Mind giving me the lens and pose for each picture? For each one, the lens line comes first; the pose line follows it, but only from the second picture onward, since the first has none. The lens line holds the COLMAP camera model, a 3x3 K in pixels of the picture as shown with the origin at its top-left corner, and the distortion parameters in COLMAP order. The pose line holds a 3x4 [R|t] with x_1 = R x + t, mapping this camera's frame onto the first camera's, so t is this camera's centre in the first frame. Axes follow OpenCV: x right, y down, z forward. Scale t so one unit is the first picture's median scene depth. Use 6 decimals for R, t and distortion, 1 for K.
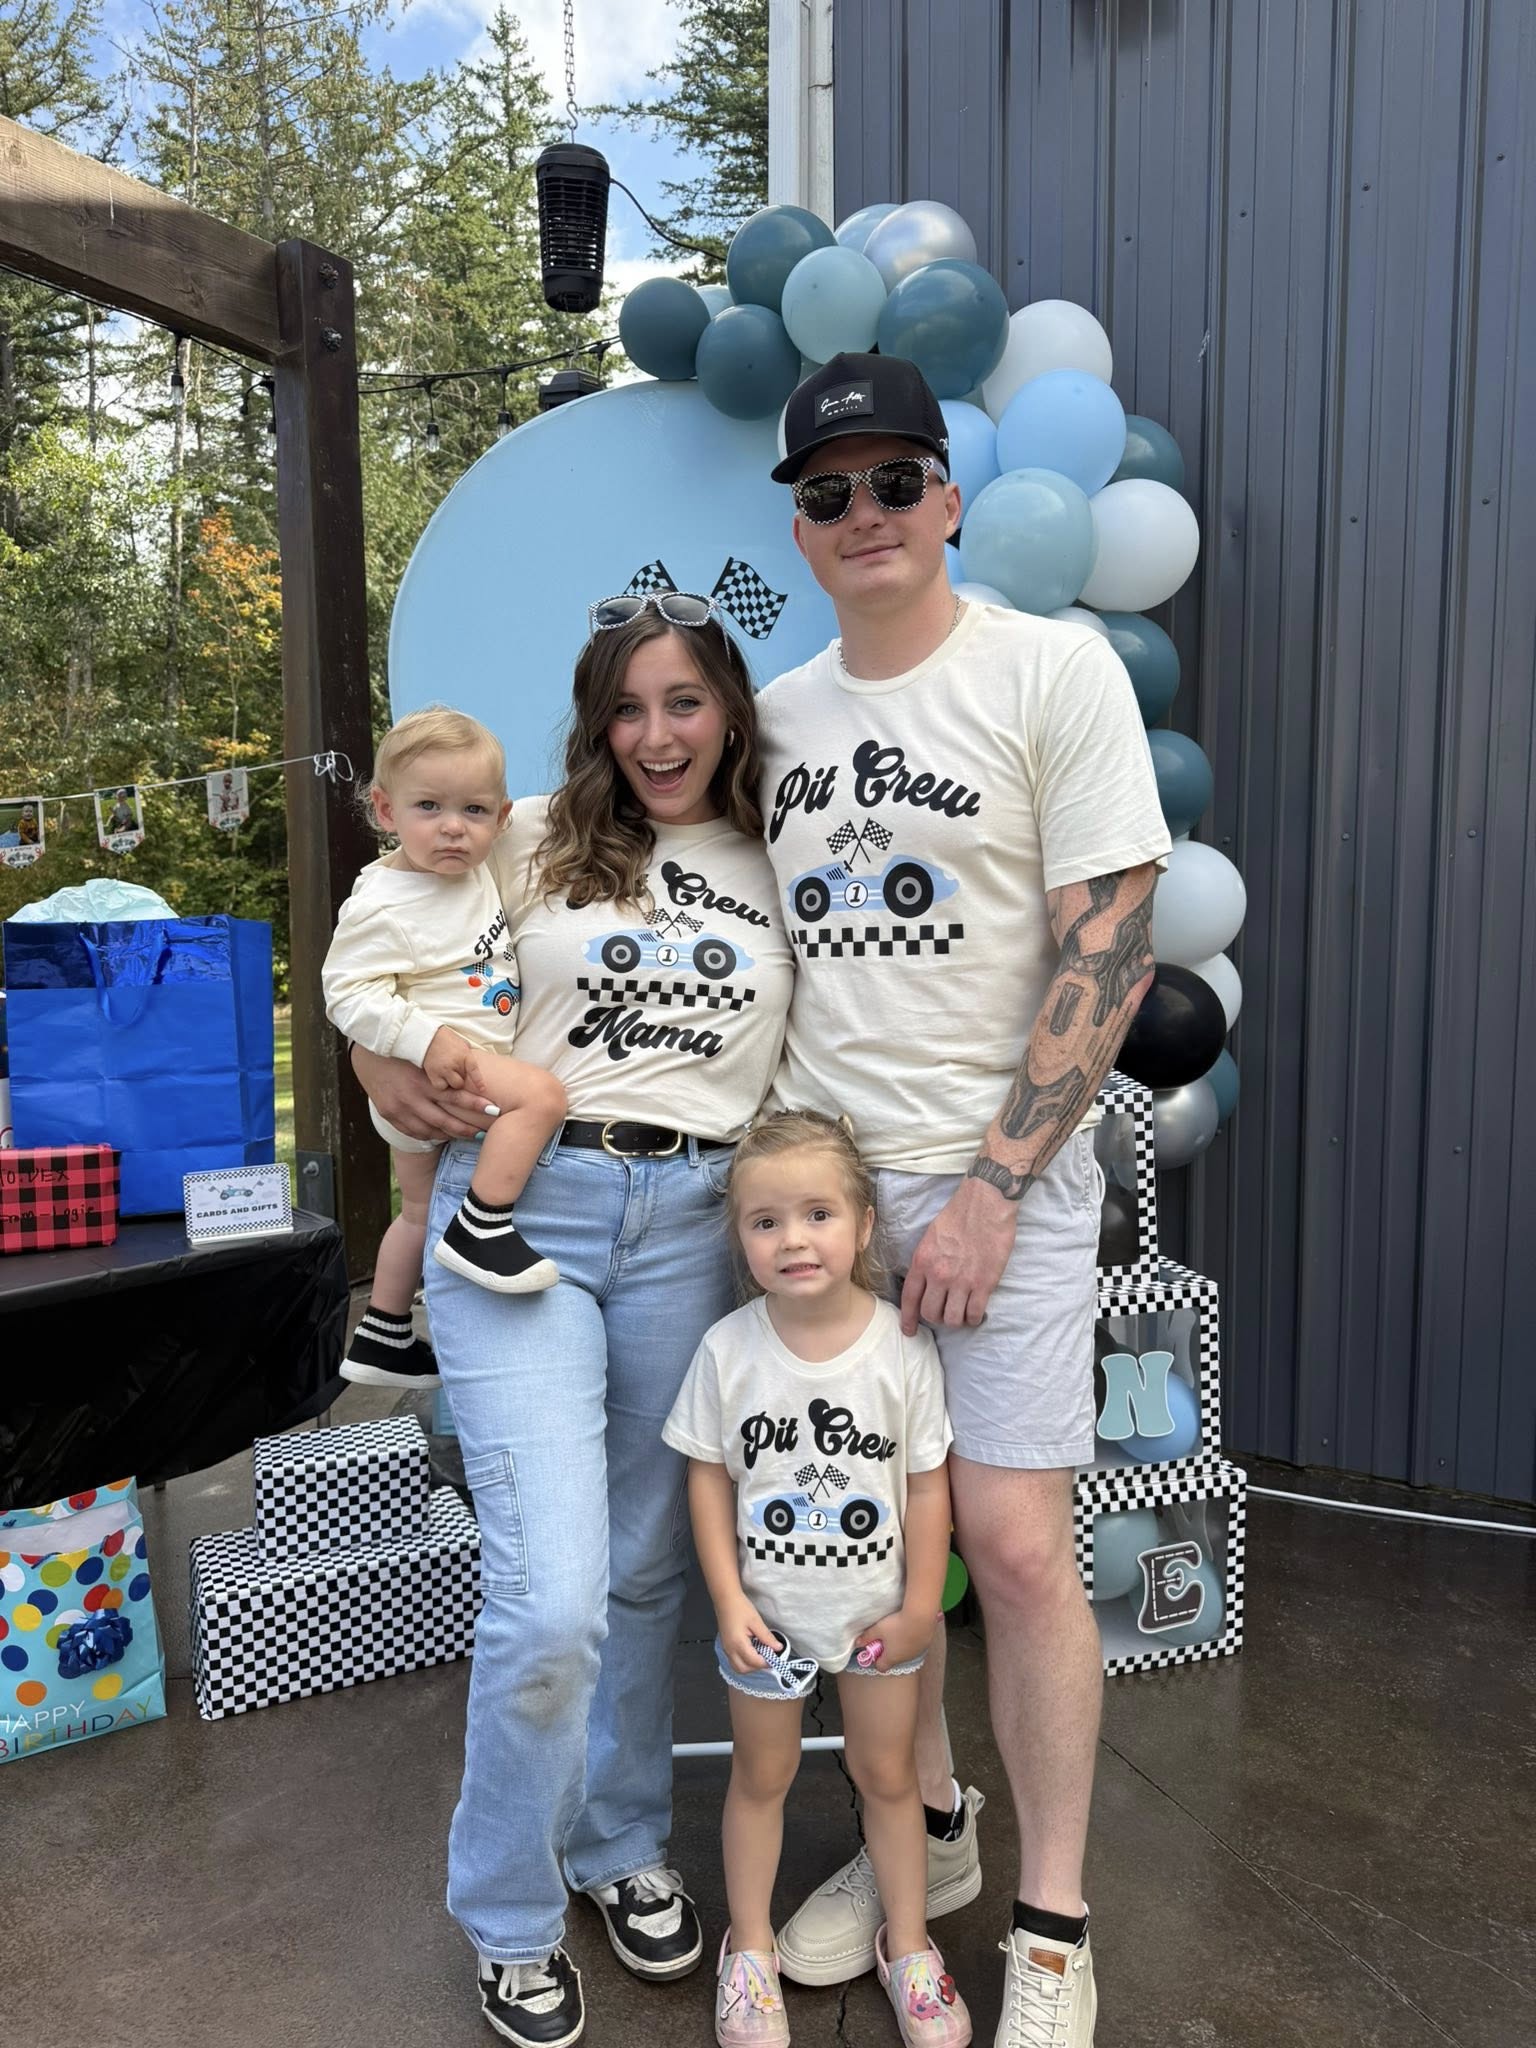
lens RADIAL K [[1460.8, 0, 753.8], [0, 1460.8, 1013.1], [0, 0, 1]] dist [0.021434, -0.025988]
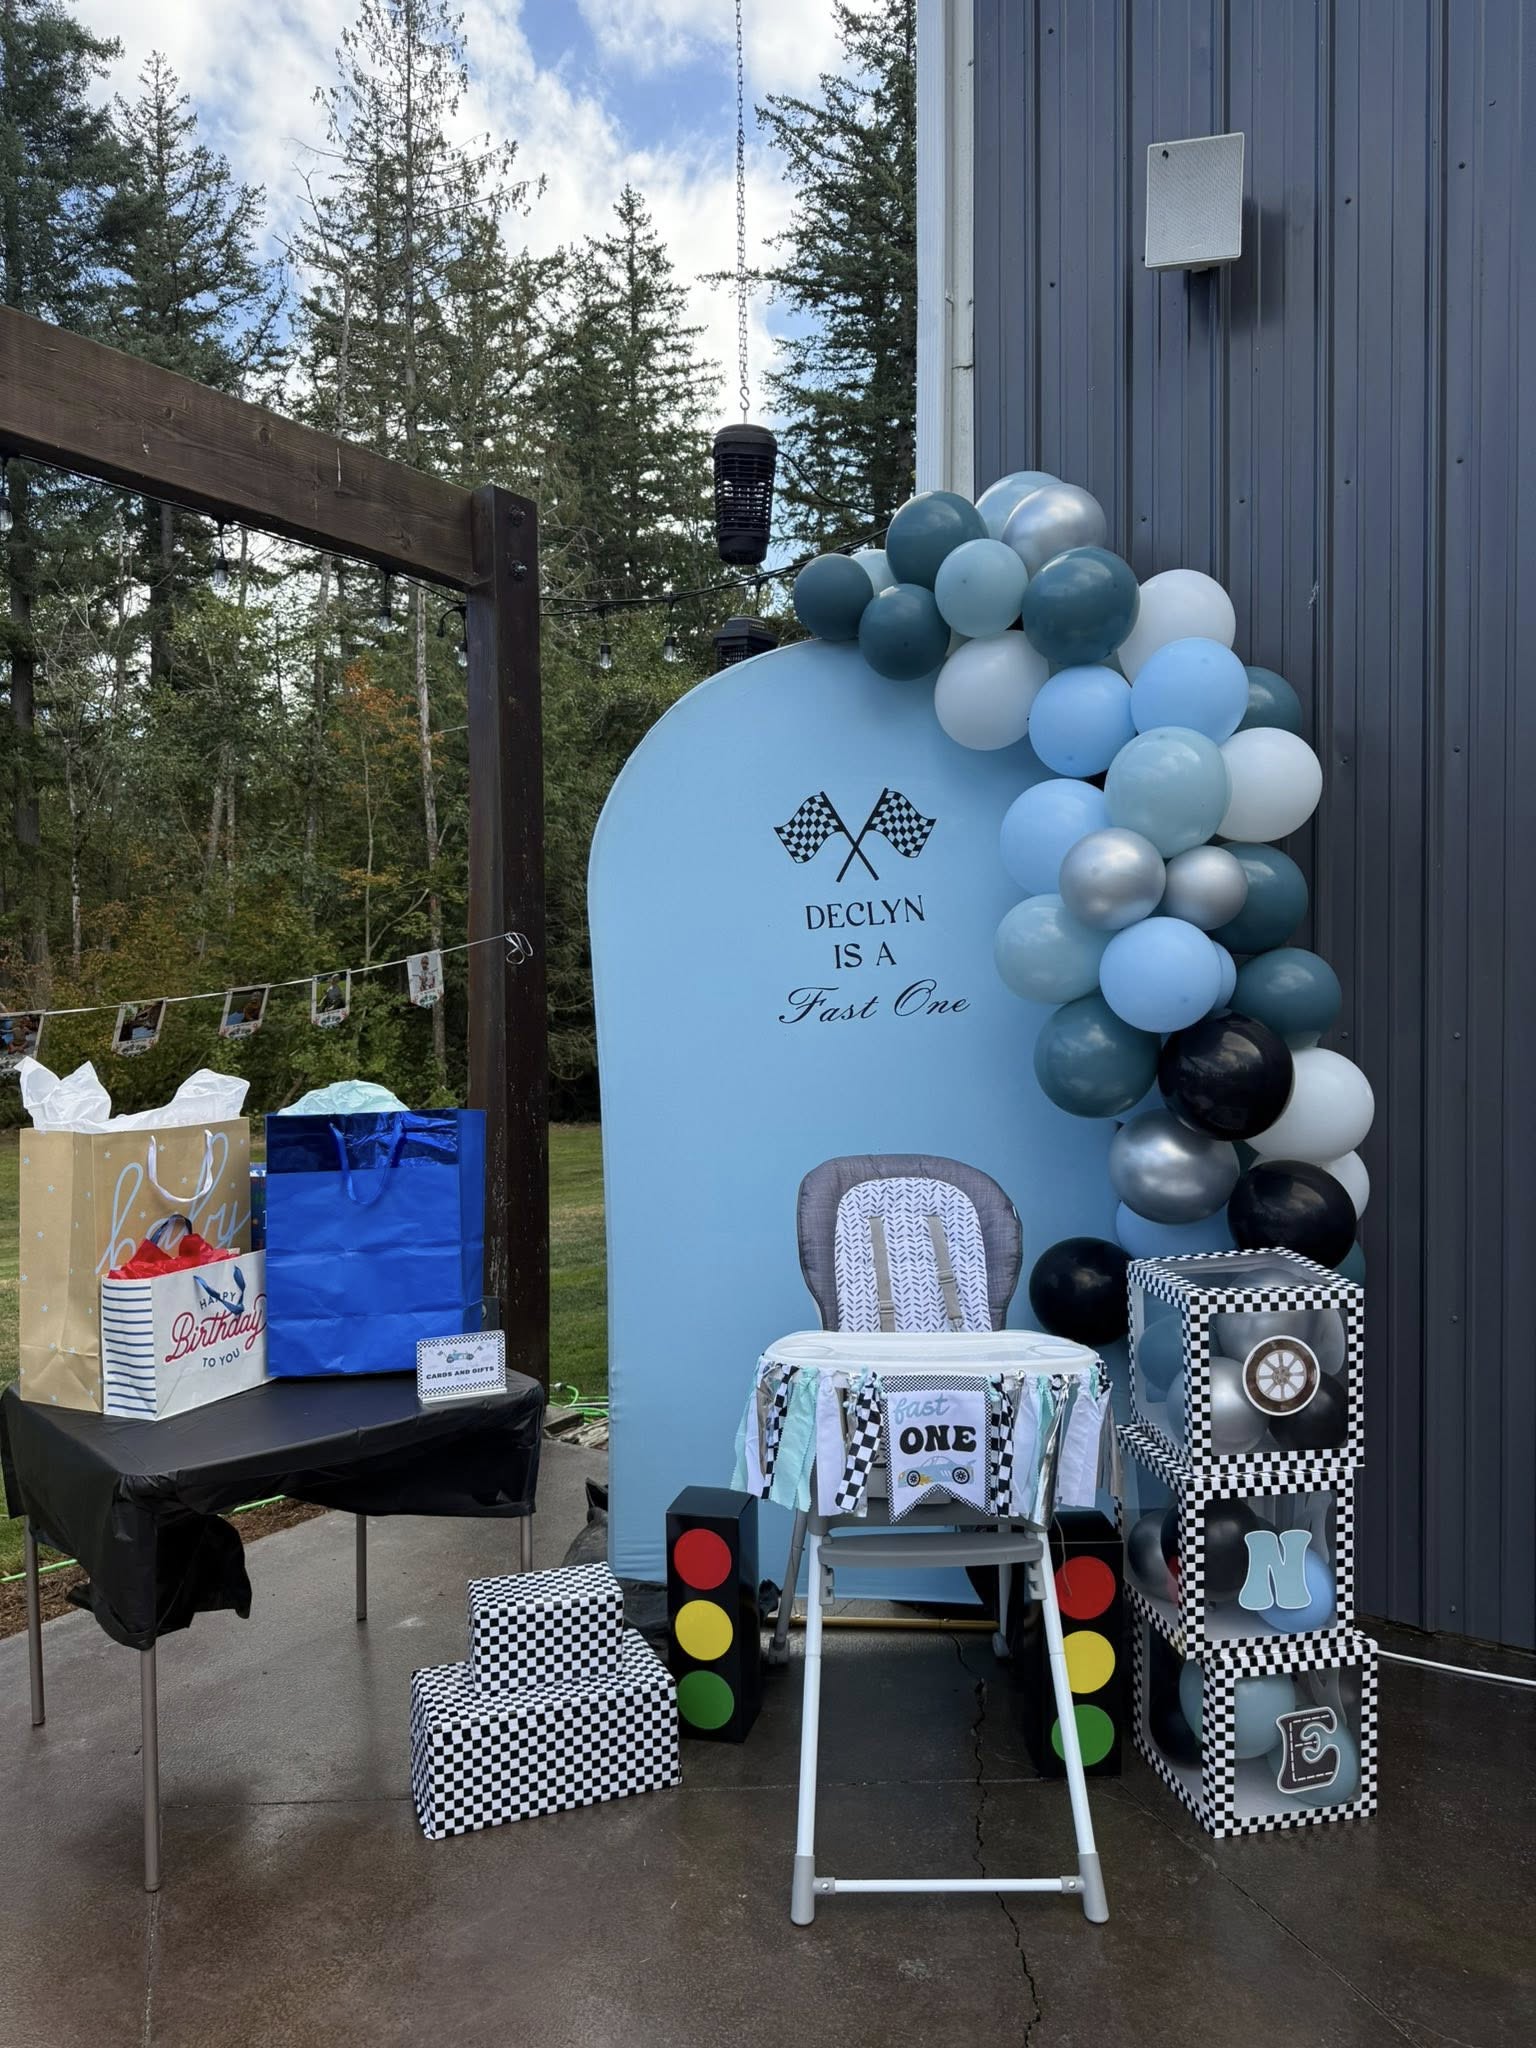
lens RADIAL K [[1460.8, 0, 752.5], [0, 1460.8, 1014.4], [0, 0, 1]] dist [0.021434, -0.025988]
pose [[0.997548, 0.003624, -0.069895, -0.040861], [-0.008841, 0.997184, -0.074467, -0.052589], [0.069428, 0.074903, 0.994771, -0.117073]]
